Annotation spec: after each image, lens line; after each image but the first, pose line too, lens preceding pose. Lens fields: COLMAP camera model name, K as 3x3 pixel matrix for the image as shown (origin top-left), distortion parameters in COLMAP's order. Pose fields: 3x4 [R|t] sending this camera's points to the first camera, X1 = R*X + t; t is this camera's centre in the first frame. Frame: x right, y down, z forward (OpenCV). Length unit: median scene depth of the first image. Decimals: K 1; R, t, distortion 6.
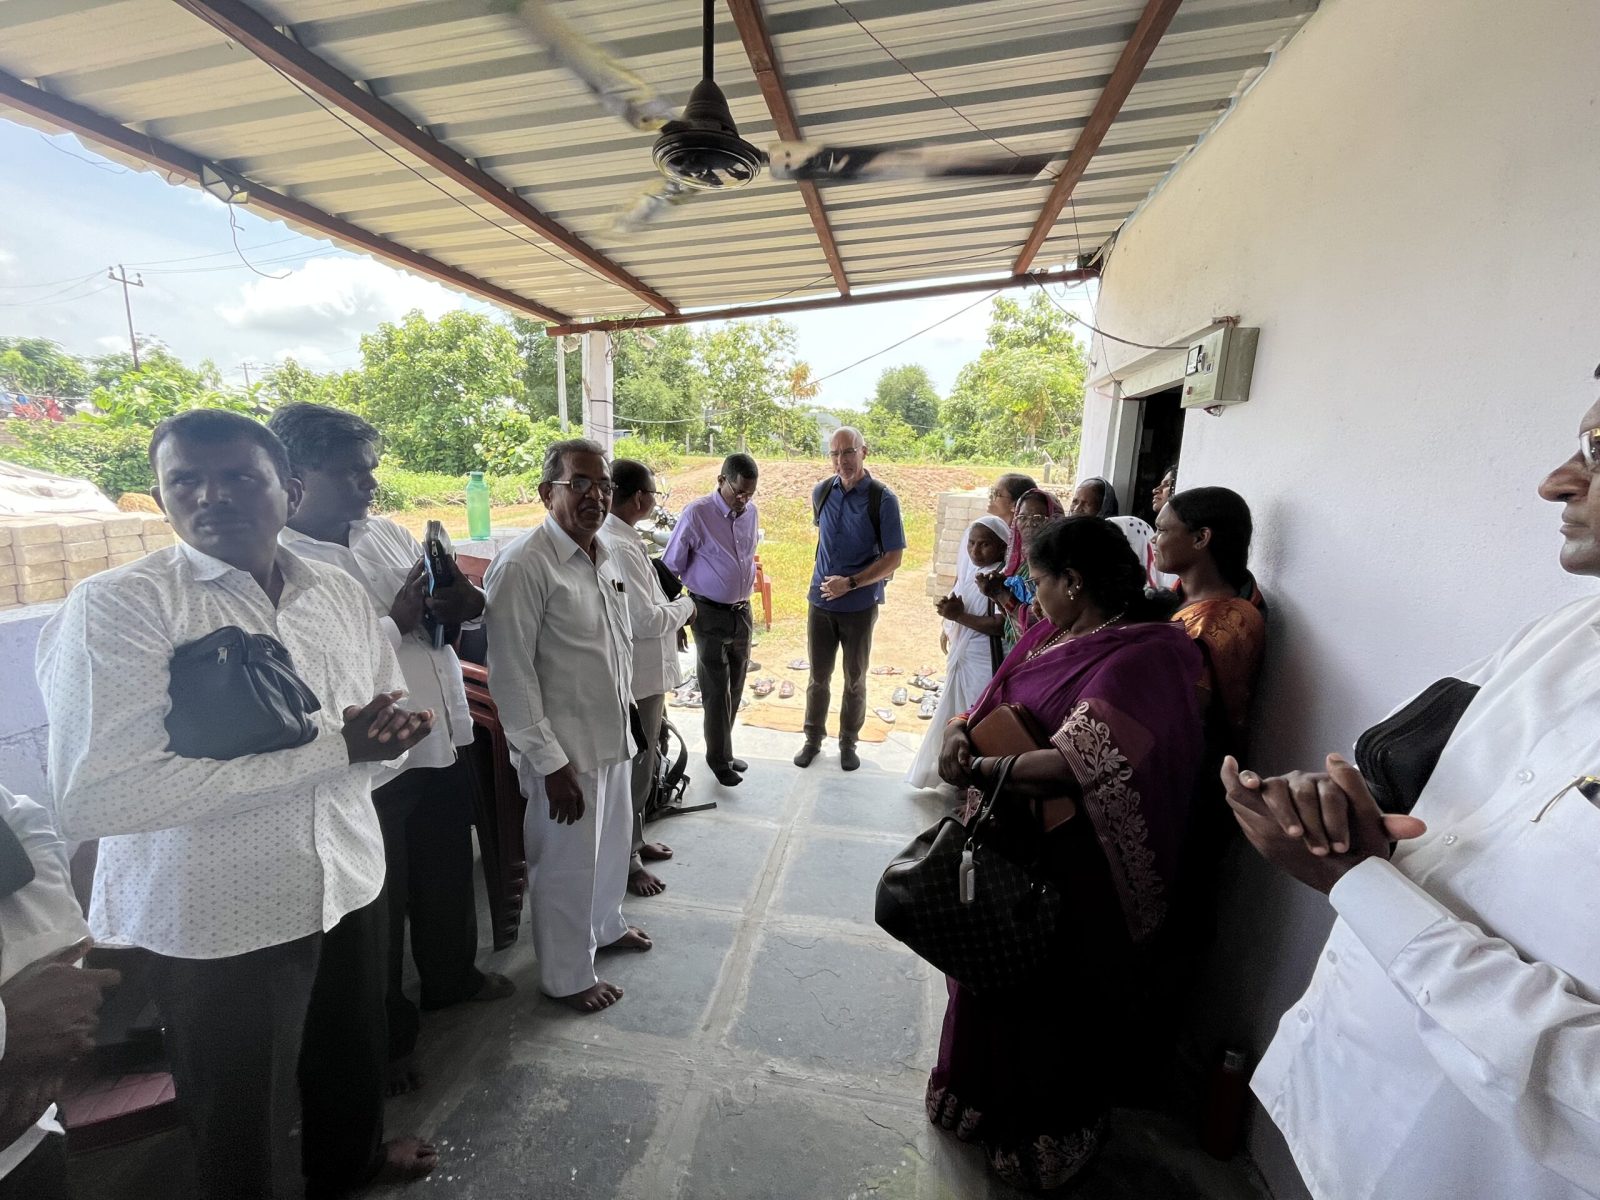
lens RADIAL K [[649.5, 0, 800.0], [0, 649.5, 600.0], [0, 0, 1]] dist [-0.014596, 0.000572]
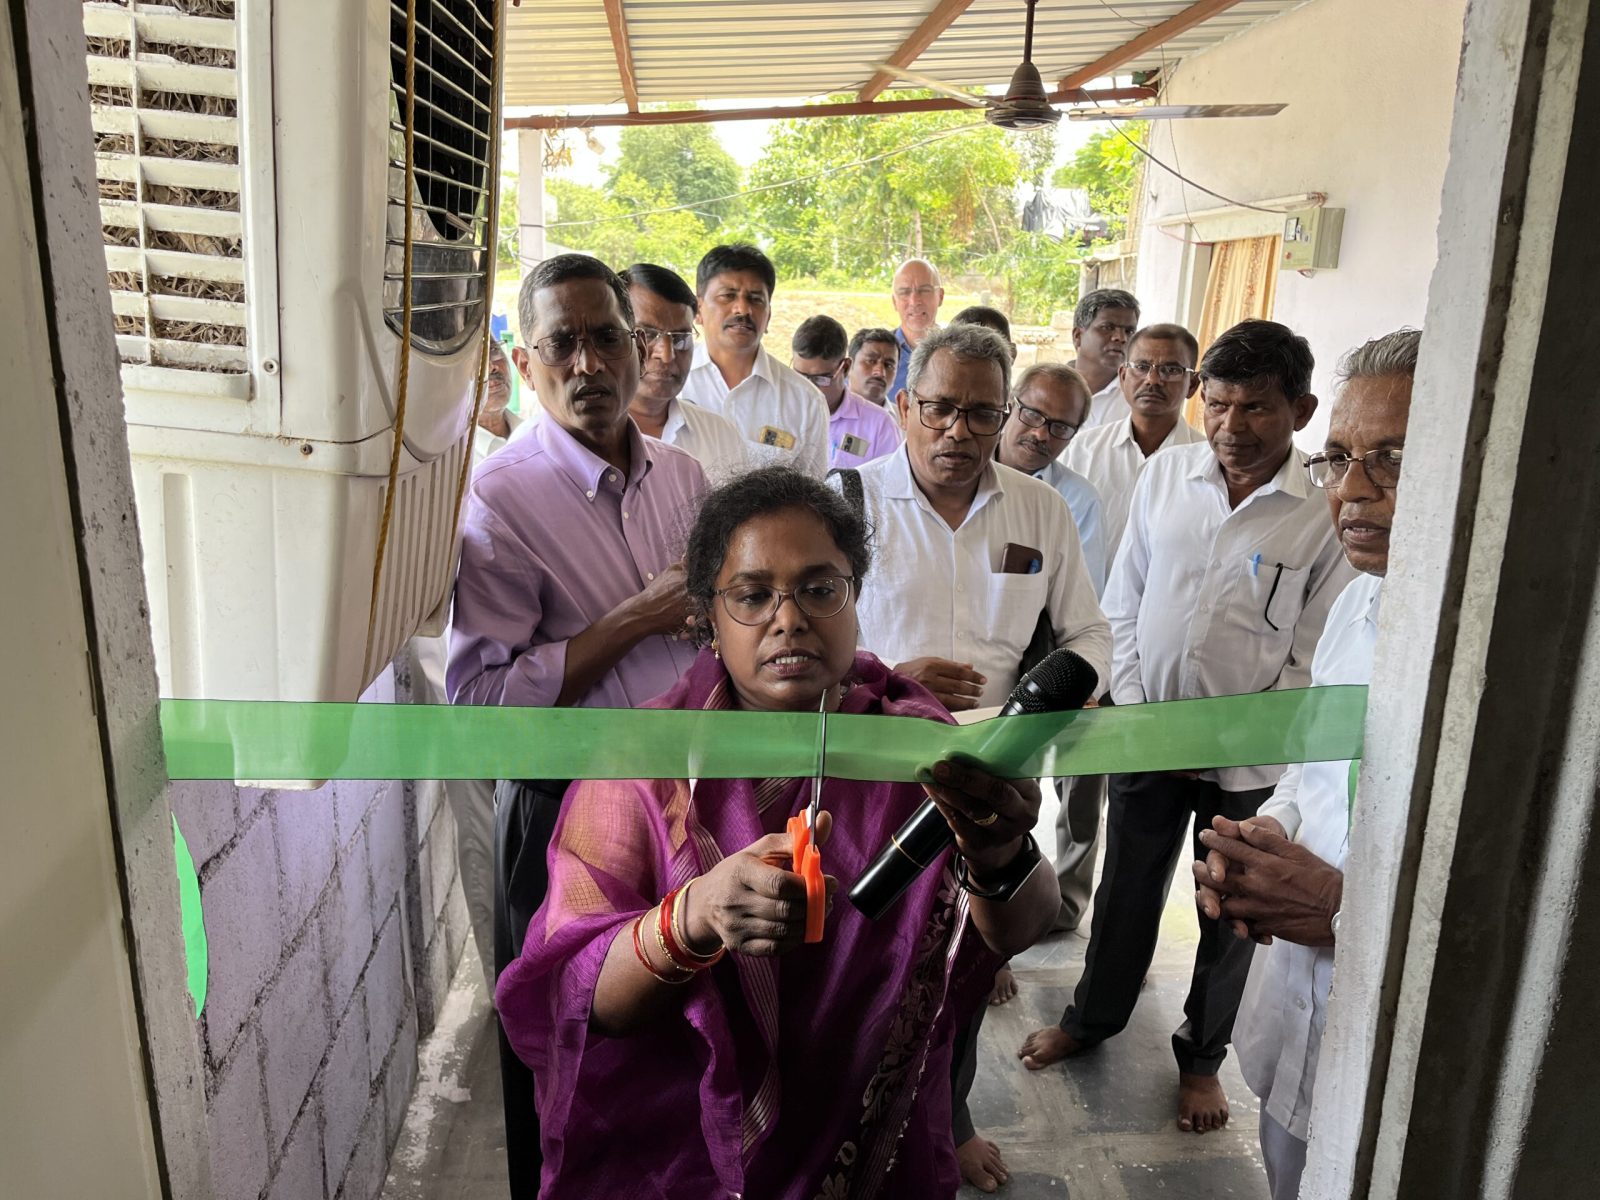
lens RADIAL K [[1219.6, 0, 800.0], [0, 1219.6, 600.0], [0, 0, 1]] dist [0.000865, -0.080539]
pose [[0.966310, -0.064979, 0.249045, -0.420963], [0.052801, 0.997074, 0.055276, 0.057271], [-0.251908, -0.040264, 0.966913, -0.455717]]
